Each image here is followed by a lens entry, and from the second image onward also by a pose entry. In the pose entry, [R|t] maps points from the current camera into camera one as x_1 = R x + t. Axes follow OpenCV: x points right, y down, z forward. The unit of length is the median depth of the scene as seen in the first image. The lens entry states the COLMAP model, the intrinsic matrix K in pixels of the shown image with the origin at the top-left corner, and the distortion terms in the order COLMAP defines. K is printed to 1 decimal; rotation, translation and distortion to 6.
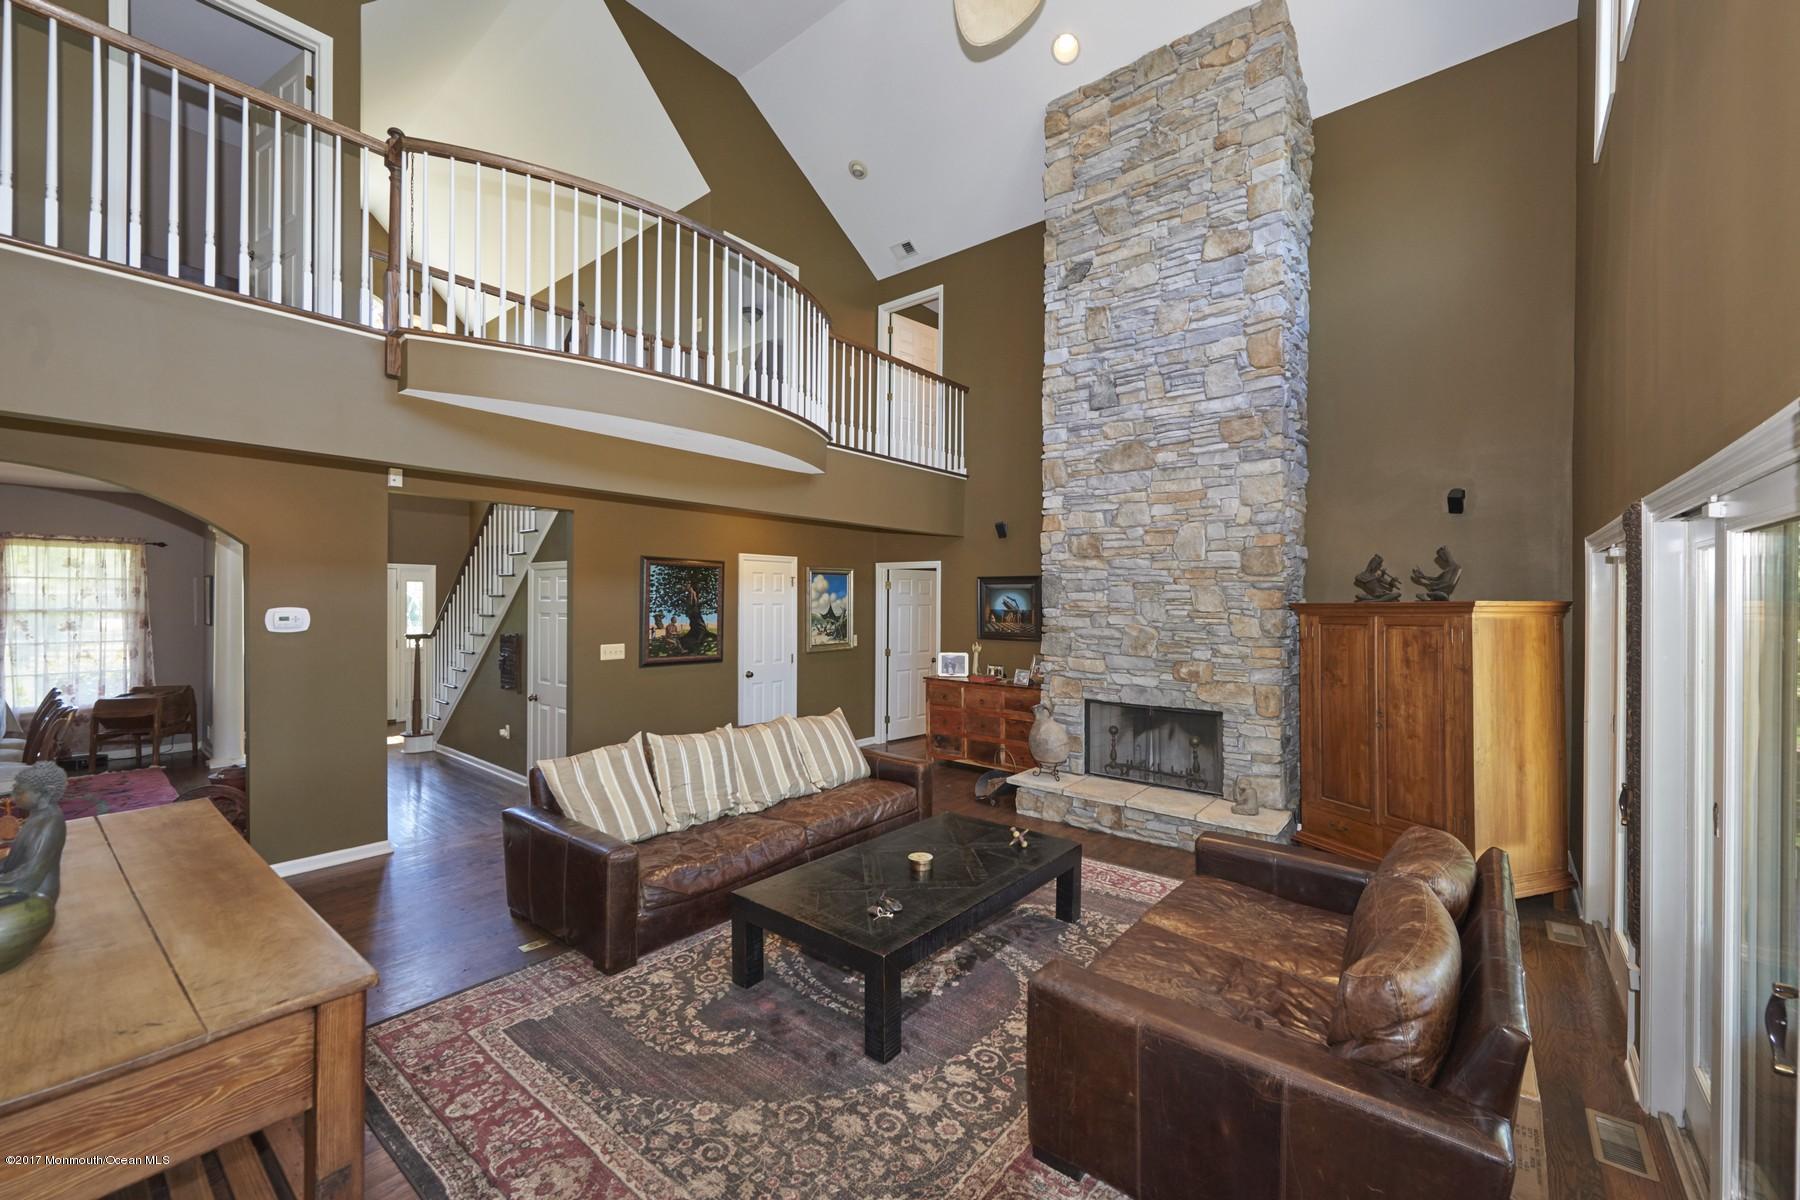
lens RADIAL K [[715.1, 0, 905.9], [0, 715.1, 600.5], [0, 0, 1]] dist [0.000566, 0.000155]
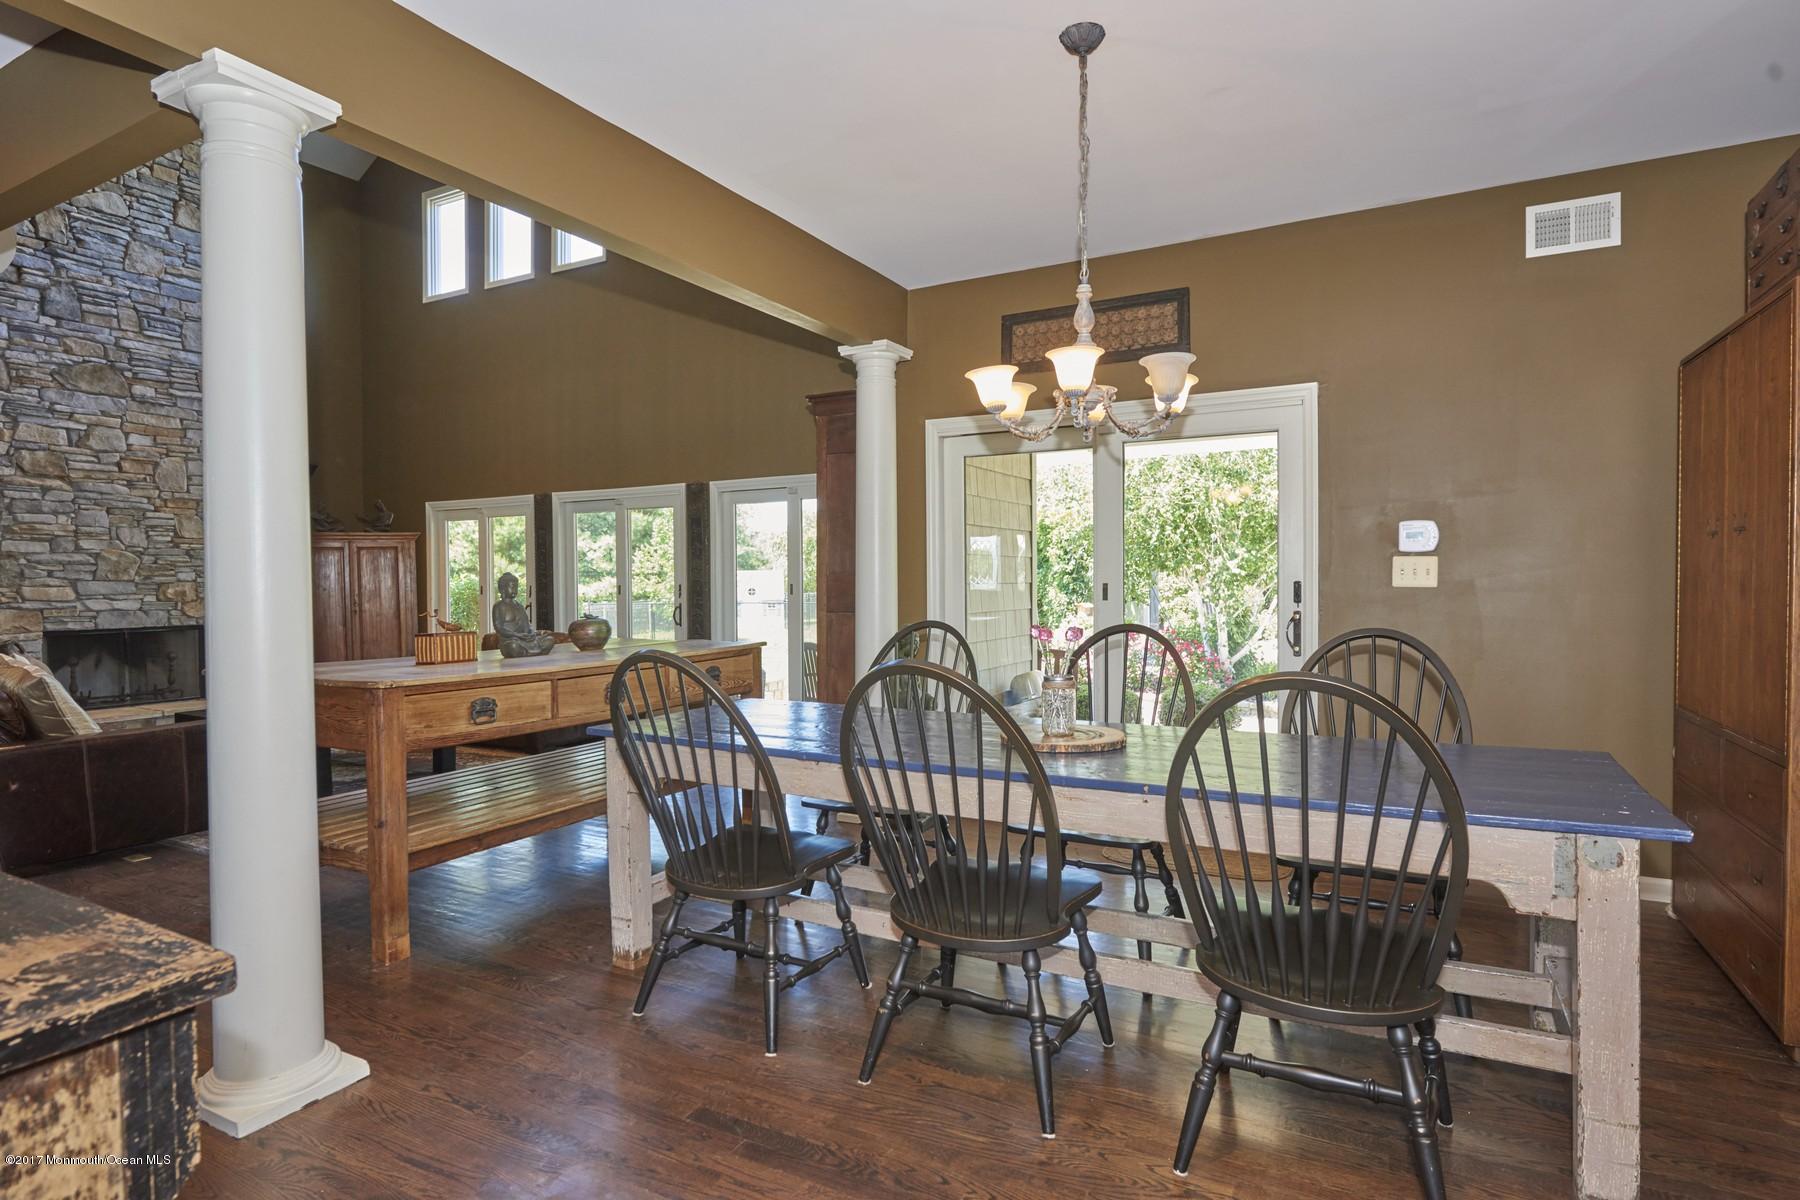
lens RADIAL K [[946.7, 0, 900.6], [0, 946.7, 598.5], [0, 0, 1]] dist [-0.003819, -0.000507]
pose [[-0.179788, -0.023083, 0.983434, -1.198497], [0.006532, 0.999675, 0.024658, 0.077926], [-0.983684, 0.010857, -0.179579, 0.151802]]
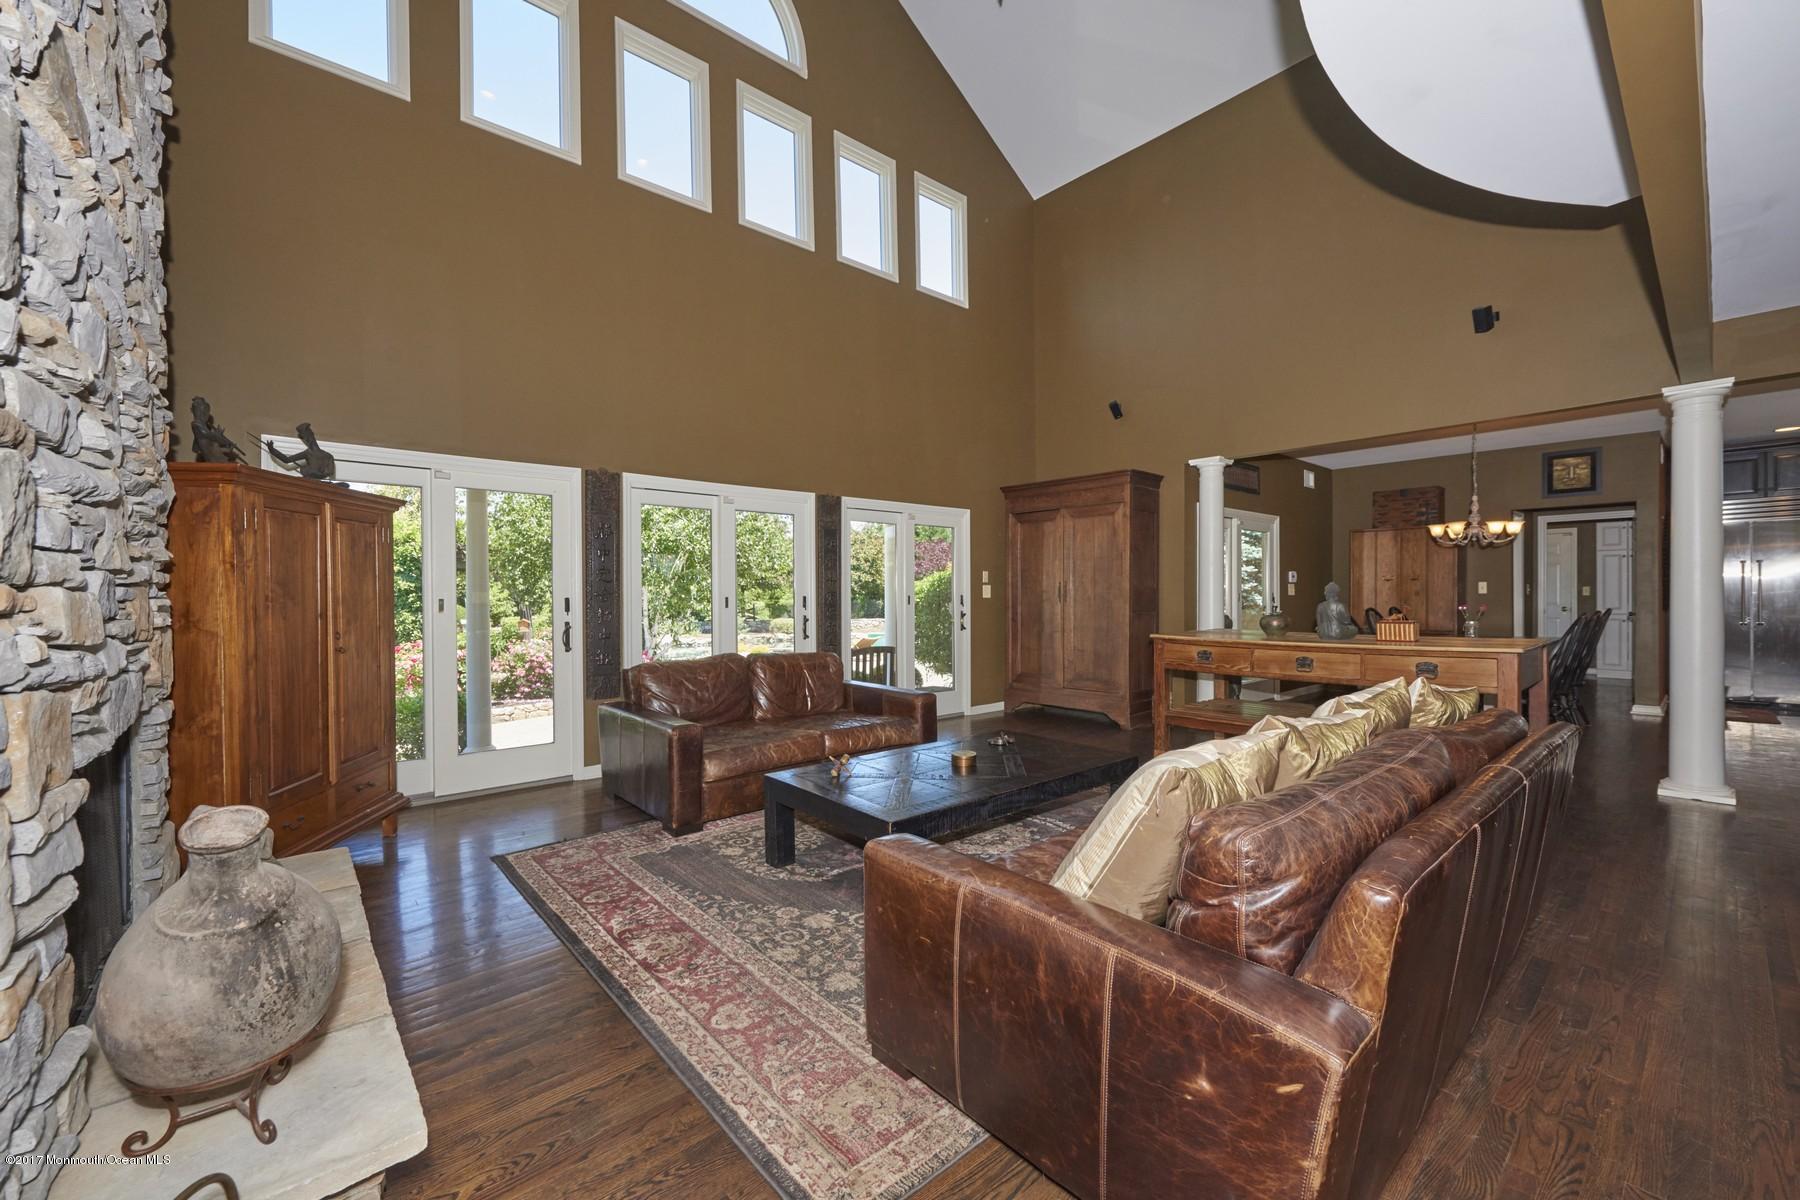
lens RADIAL K [[715.1, 0, 905.9], [0, 715.1, 600.5], [0, 0, 1]] dist [0.000566, 0.000155]
pose [[-0.985731, -0.001077, 0.168326, -0.039437], [0.000079, 0.999976, 0.006861, 0.088781], [-0.168330, 0.006776, -0.985707, 1.247557]]
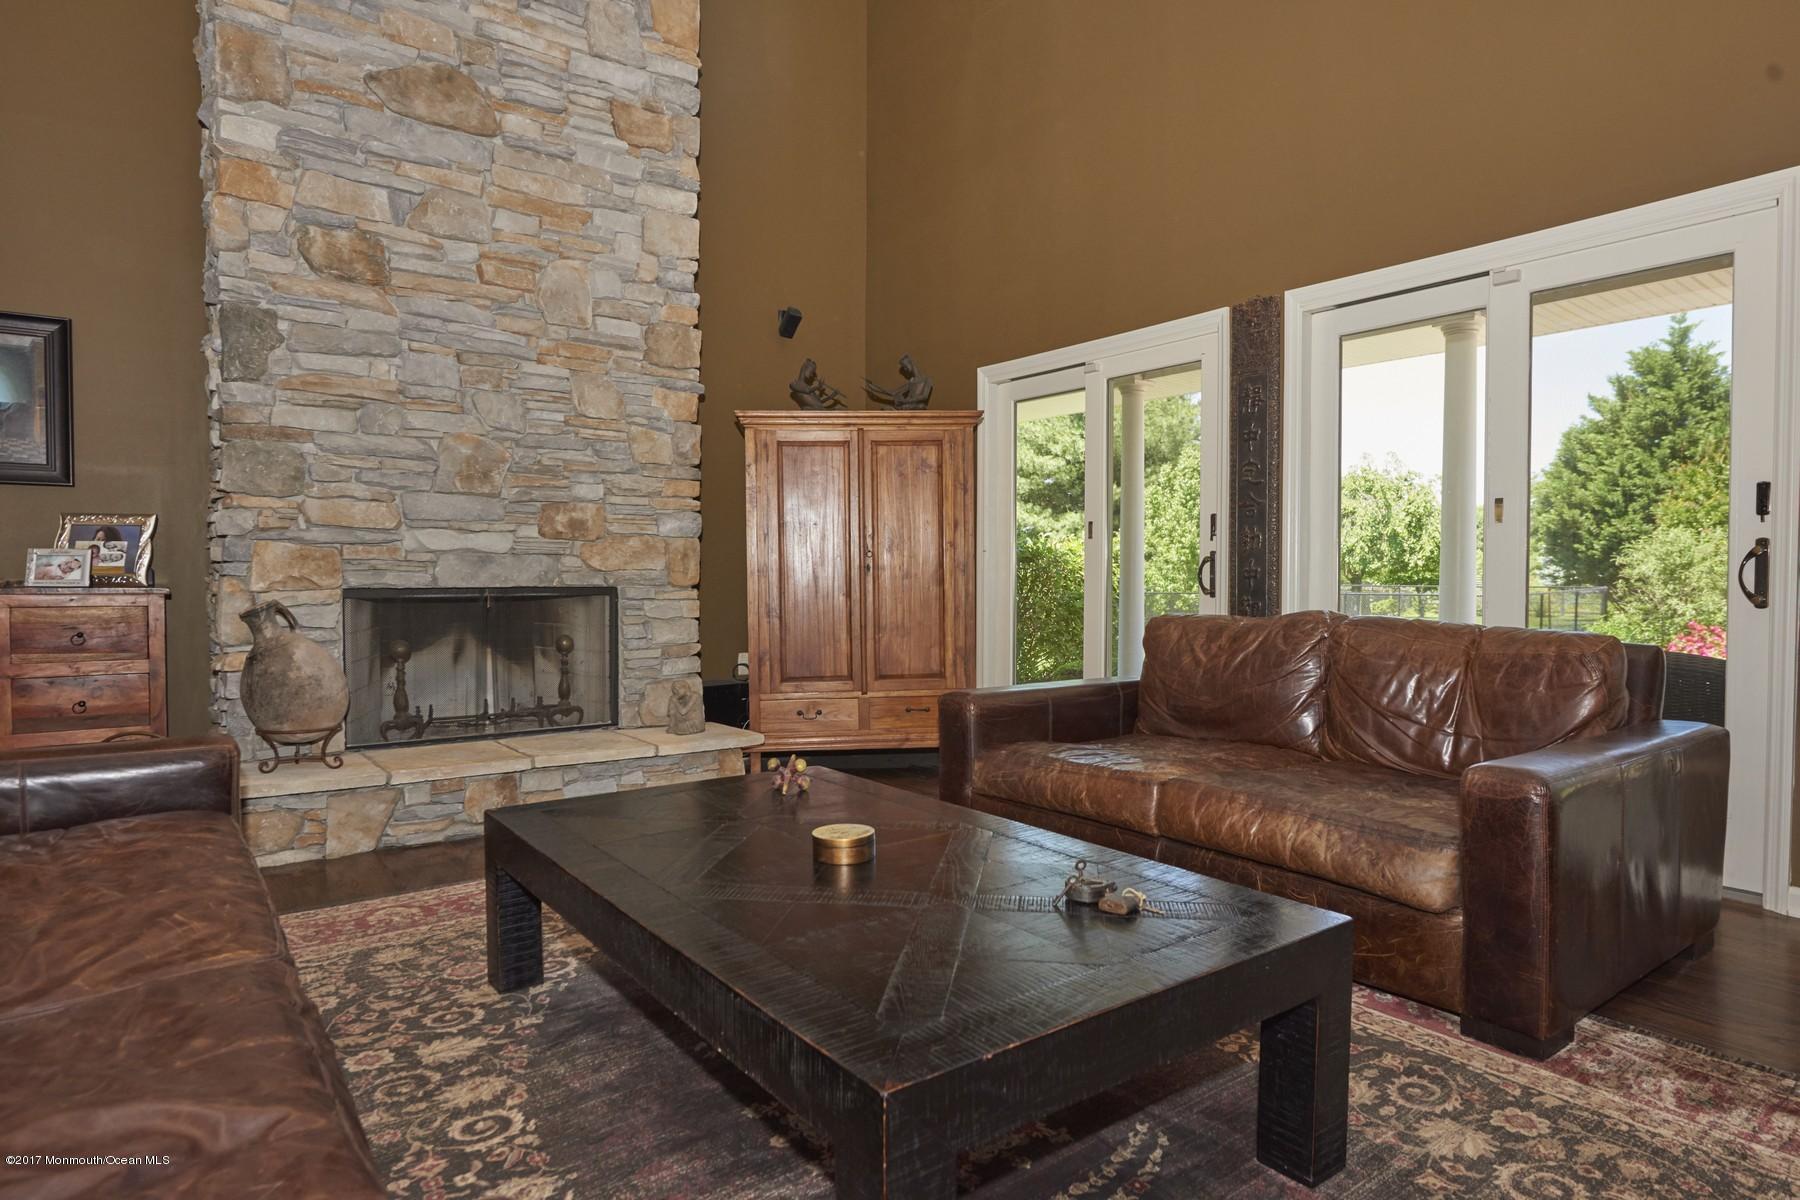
lens RADIAL K [[1023.3, 0, 903.4], [0, 1023.3, 600.2], [0, 0, 1]] dist [-0.006292, 0.000424]
pose [[0.241934, -0.028213, 0.969882, -0.322052], [0.000635, 0.999582, 0.028919, 0.134583], [-0.970292, -0.006381, 0.241851, 0.522386]]
